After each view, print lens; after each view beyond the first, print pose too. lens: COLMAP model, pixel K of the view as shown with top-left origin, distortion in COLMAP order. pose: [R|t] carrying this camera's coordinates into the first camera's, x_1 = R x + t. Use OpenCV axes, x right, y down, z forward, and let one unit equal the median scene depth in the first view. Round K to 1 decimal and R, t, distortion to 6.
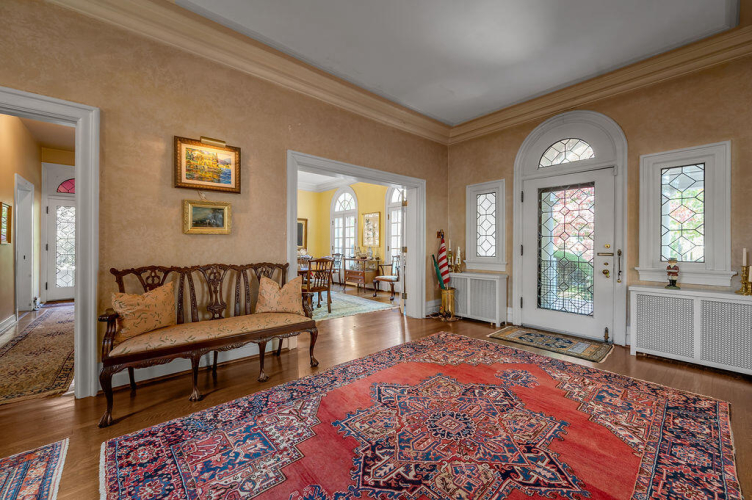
lens RADIAL K [[302.3, 0, 374.9], [0, 302.3, 245.9], [0, 0, 1]] dist [-0.006088, 0.001321]
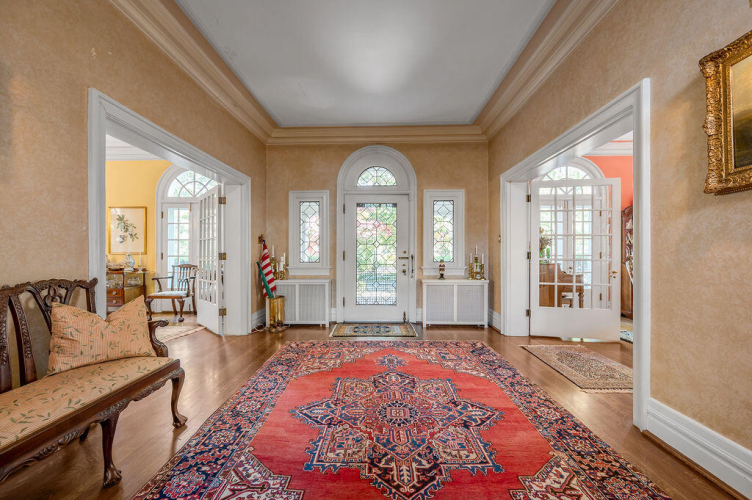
lens RADIAL K [[302.3, 0, 376.7], [0, 302.3, 255.4], [0, 0, 1]] dist [-0.006088, 0.001321]
pose [[0.671747, -0.004882, 0.740765, -0.382603], [0.002626, 0.999988, 0.004210, 0.011640], [-0.740776, -0.000883, 0.671751, 0.205331]]
